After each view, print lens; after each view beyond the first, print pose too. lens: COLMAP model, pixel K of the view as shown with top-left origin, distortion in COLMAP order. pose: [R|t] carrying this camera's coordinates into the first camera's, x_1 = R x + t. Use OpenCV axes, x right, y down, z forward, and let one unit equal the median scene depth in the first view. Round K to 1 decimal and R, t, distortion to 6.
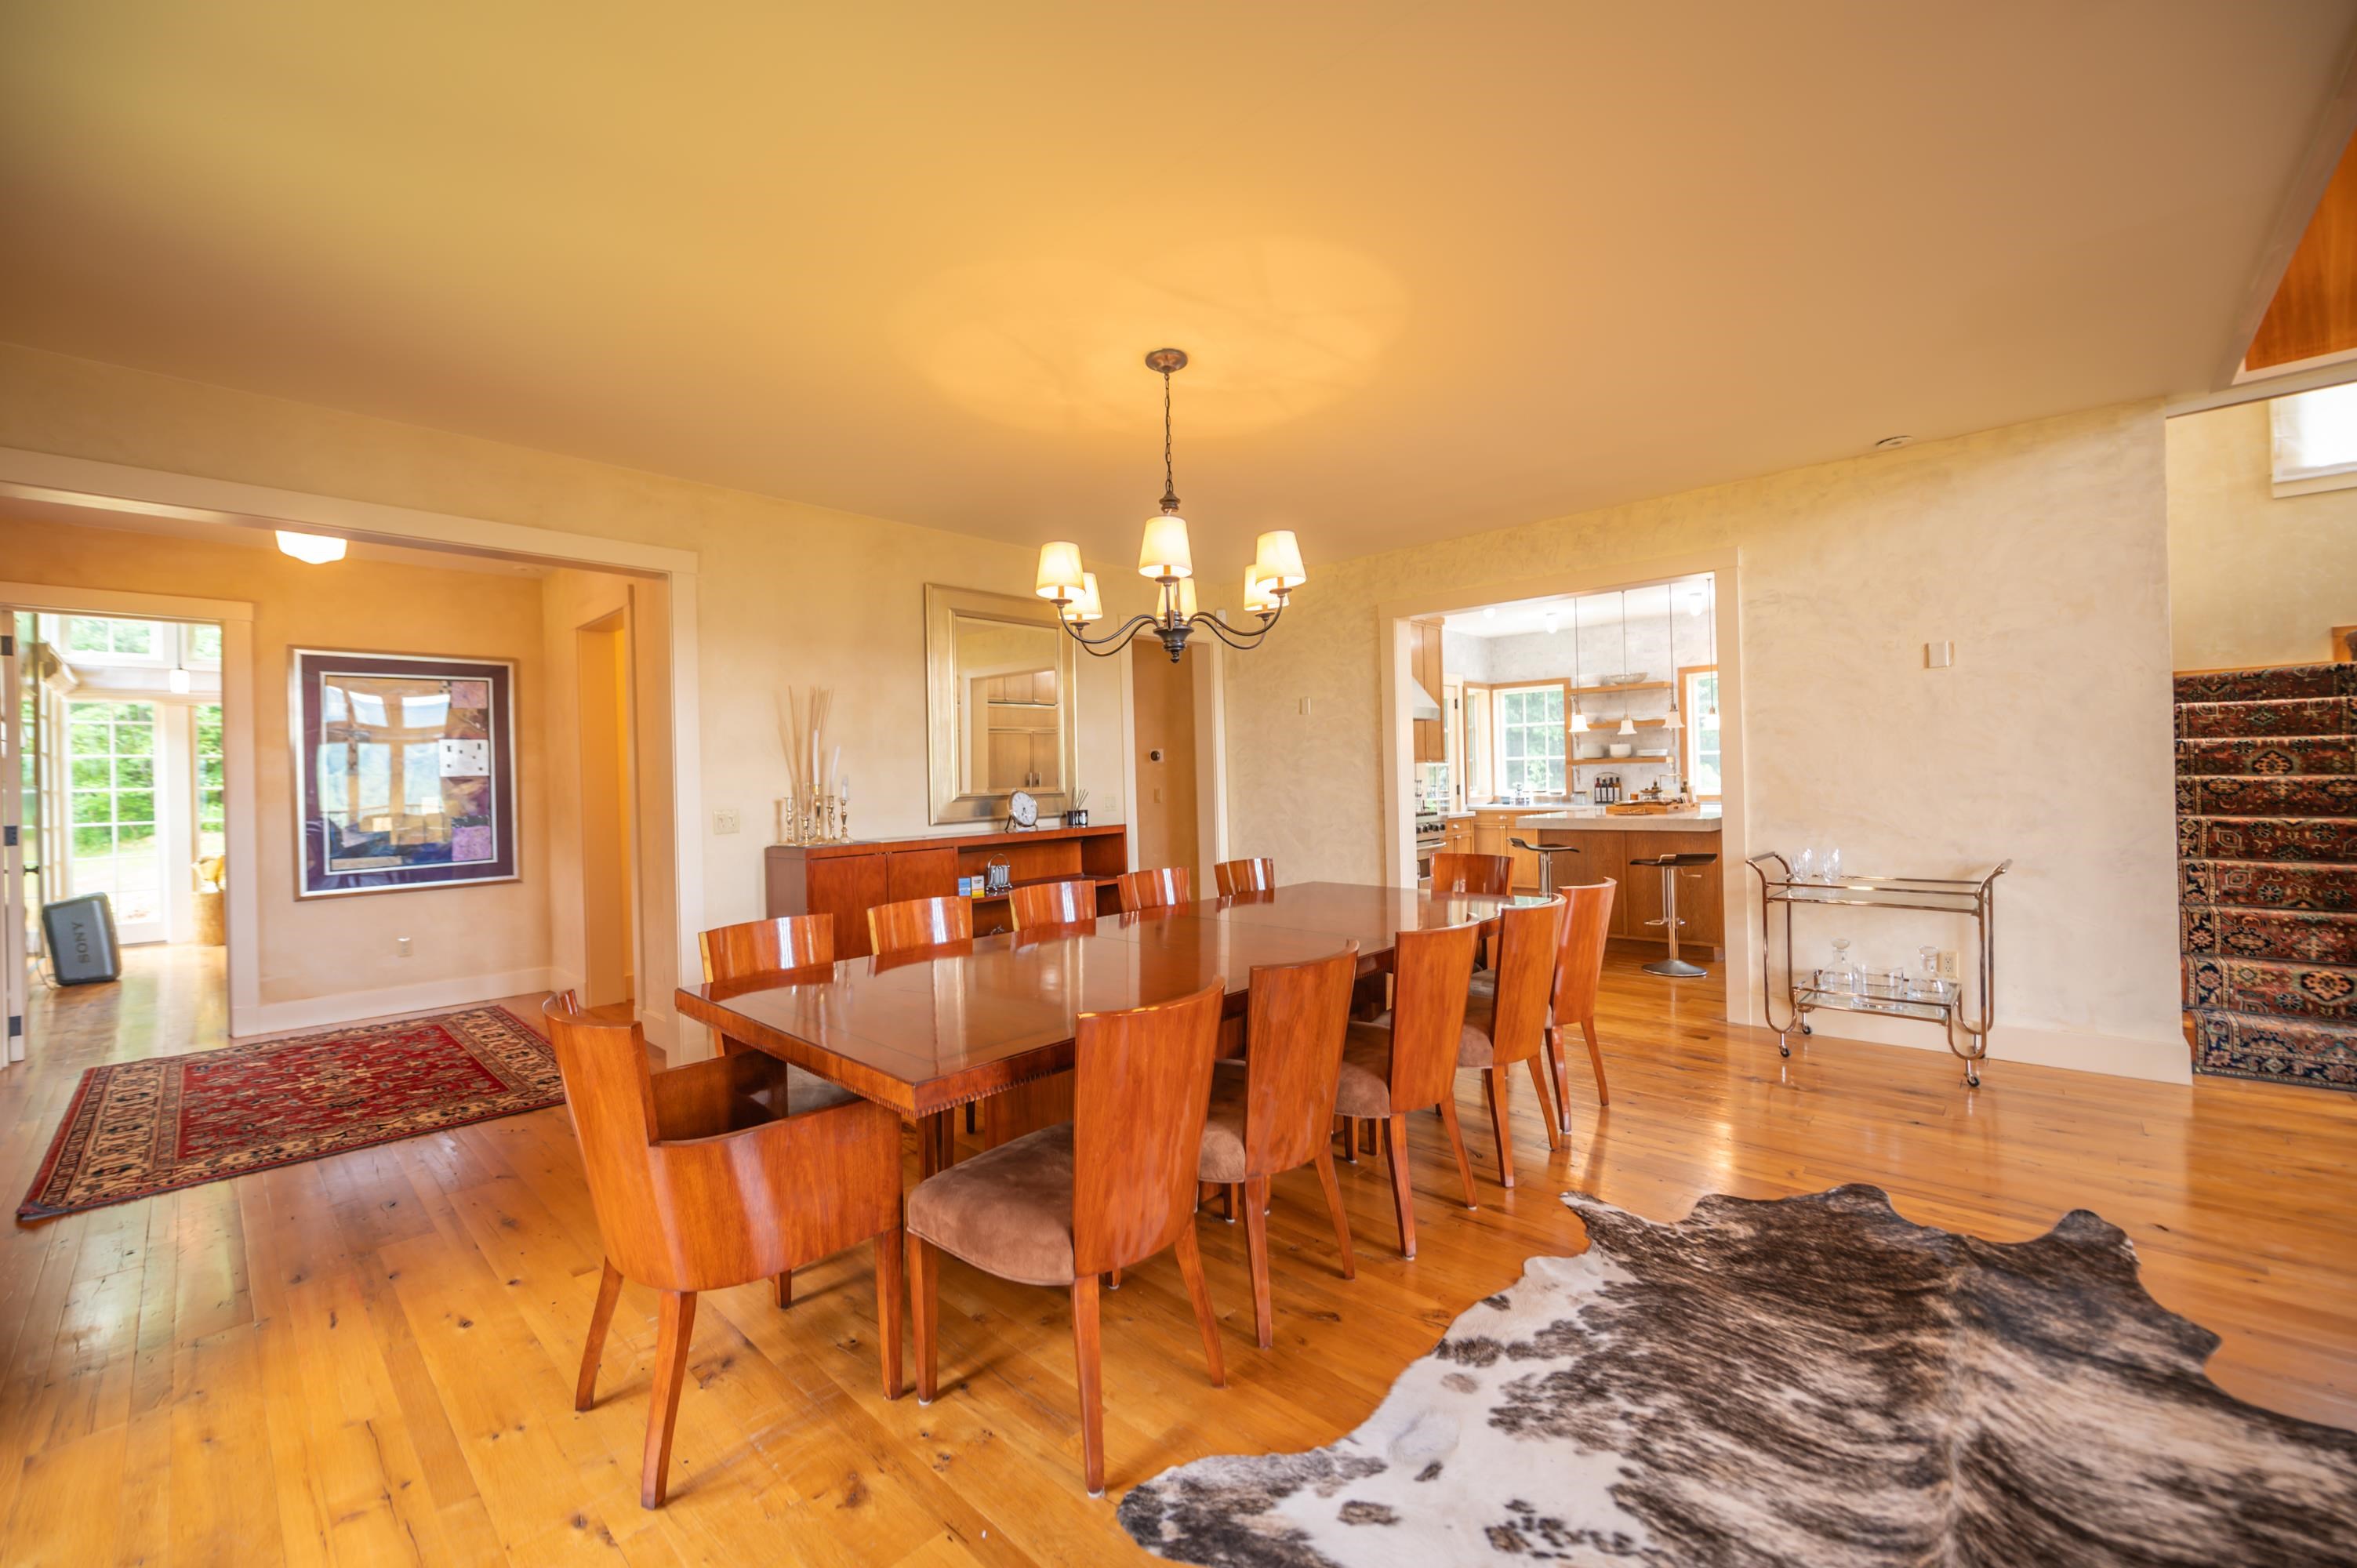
lens RADIAL K [[936.5, 0, 1159.5], [0, 936.5, 788.2], [0, 0, 1]] dist [-0.016666, -0.000384]
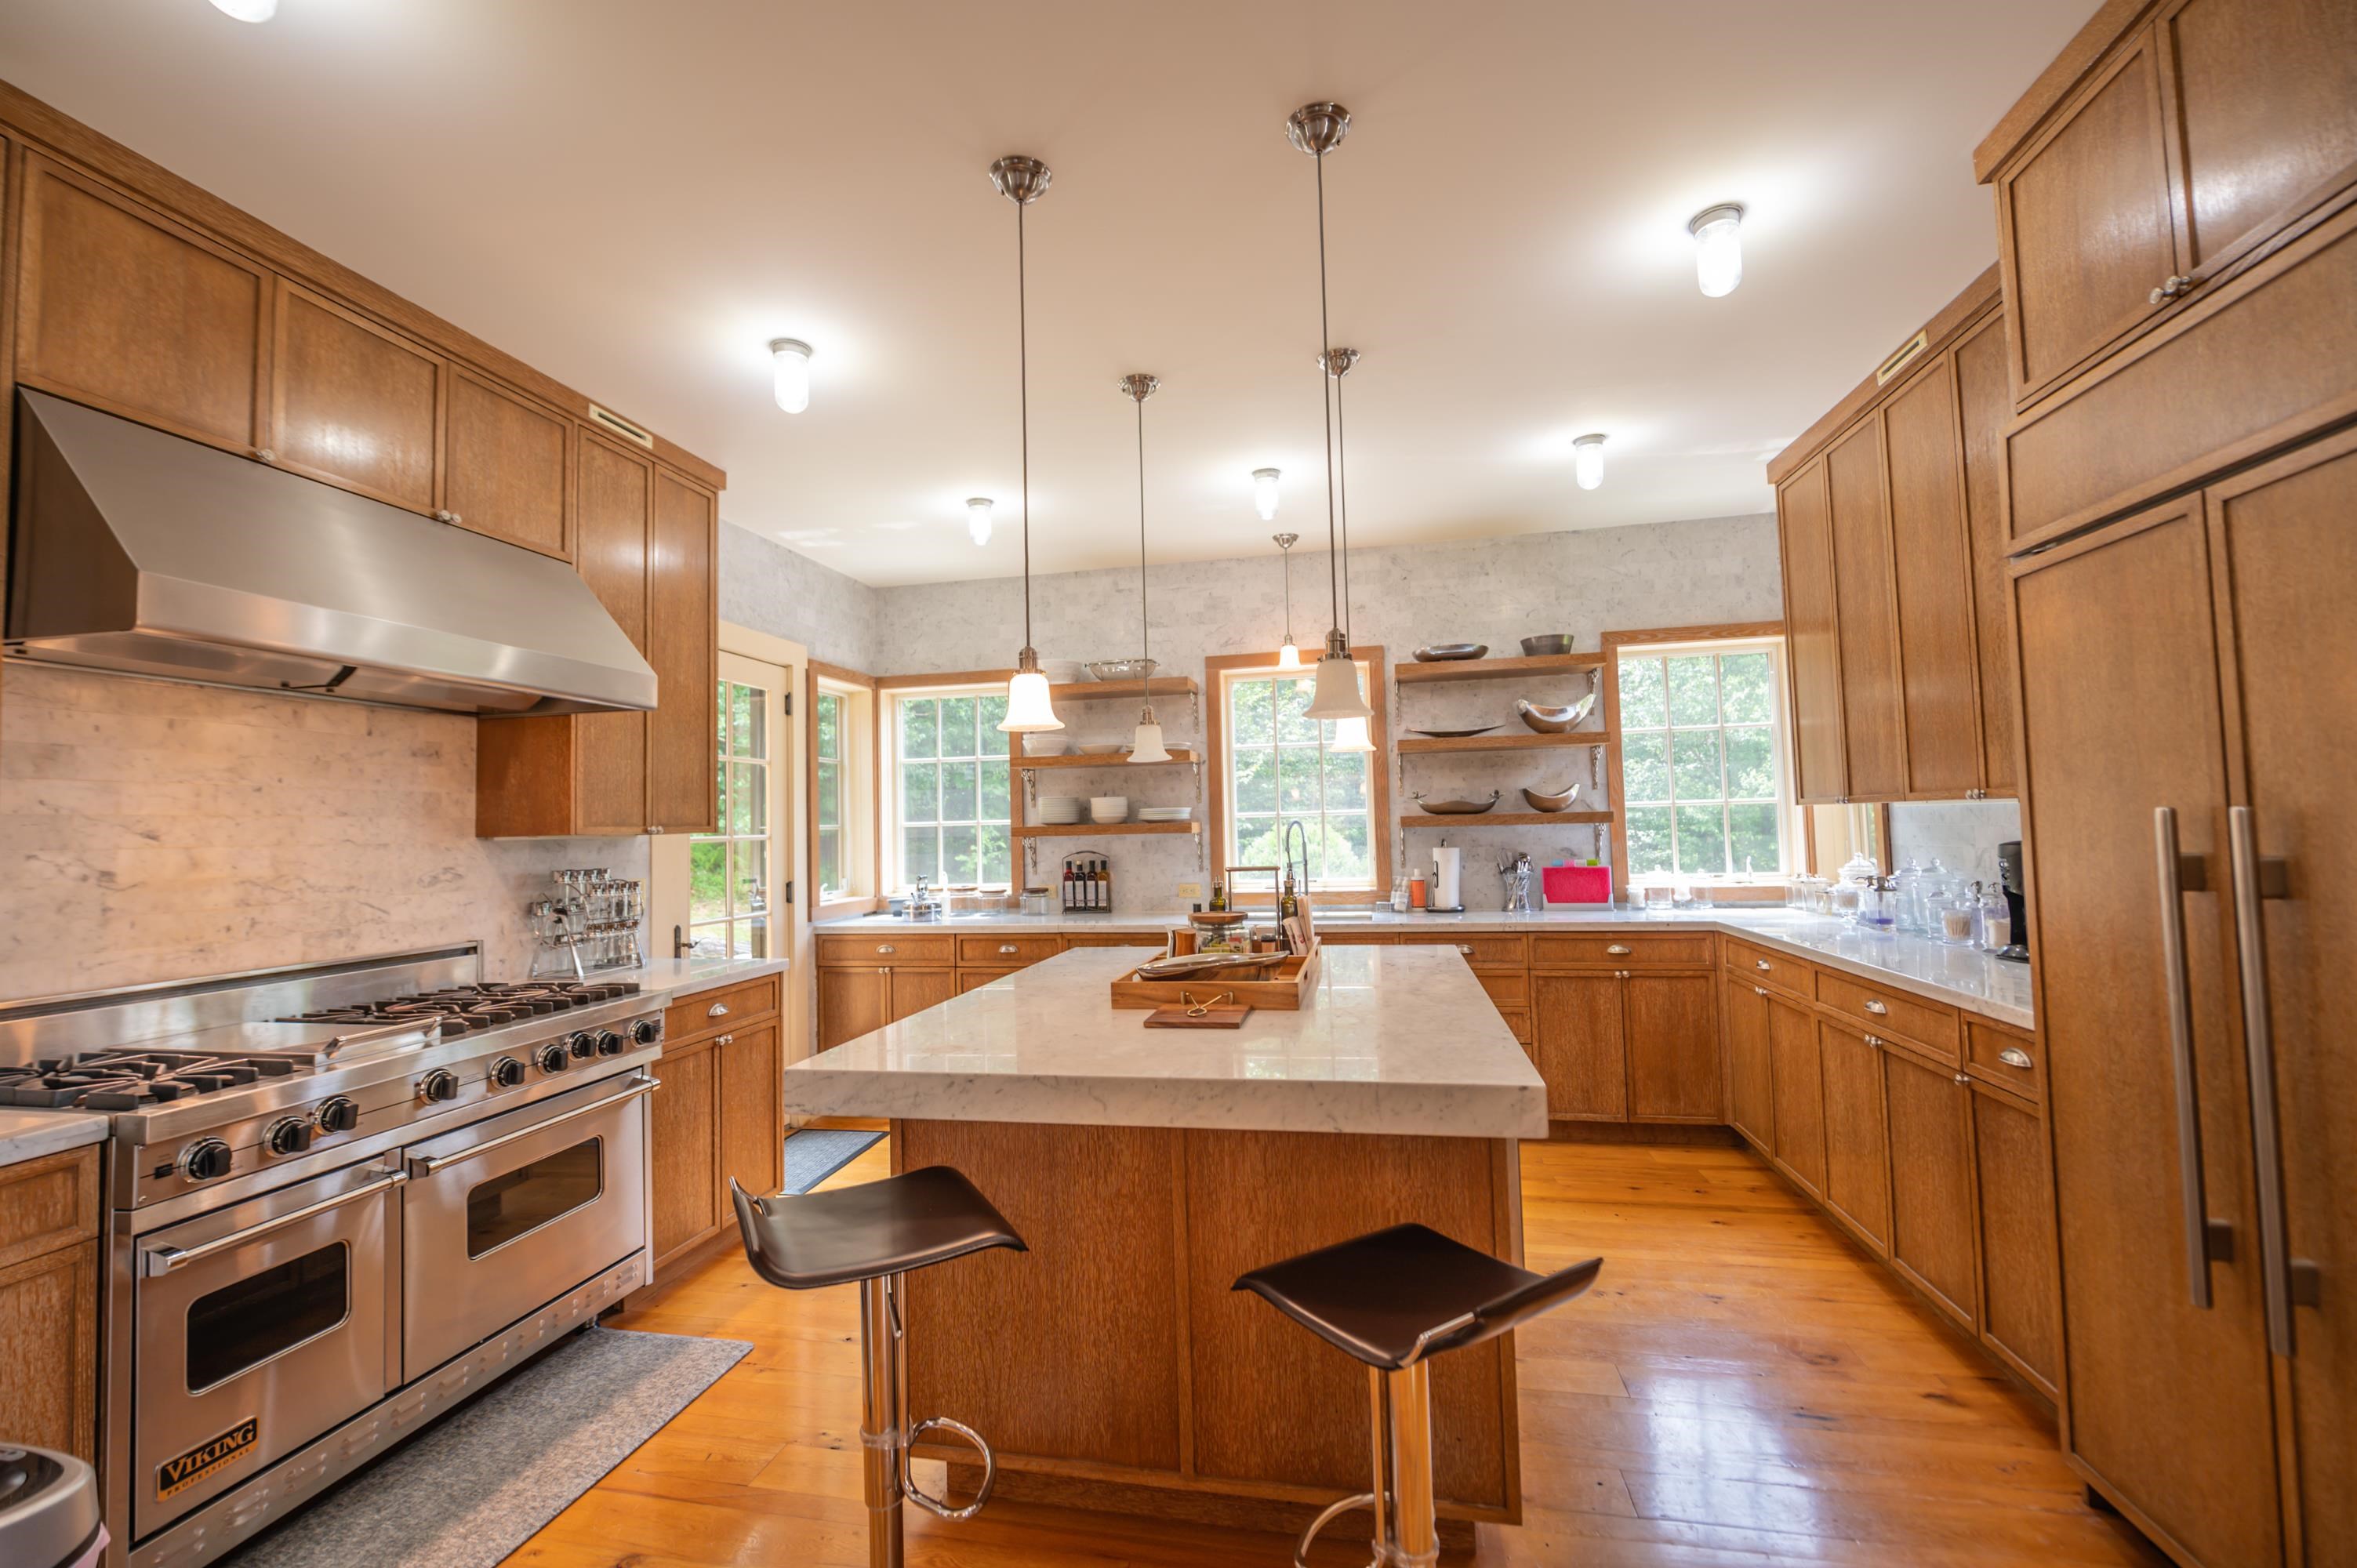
lens RADIAL K [[936.5, 0, 1181.5], [0, 936.5, 785.9], [0, 0, 1]] dist [-0.016666, -0.000384]
pose [[0.841470, 0.027223, 0.539618, 0.238938], [0.011082, 0.997650, -0.067610, -0.017079], [-0.540191, 0.062871, 0.839191, 0.524068]]
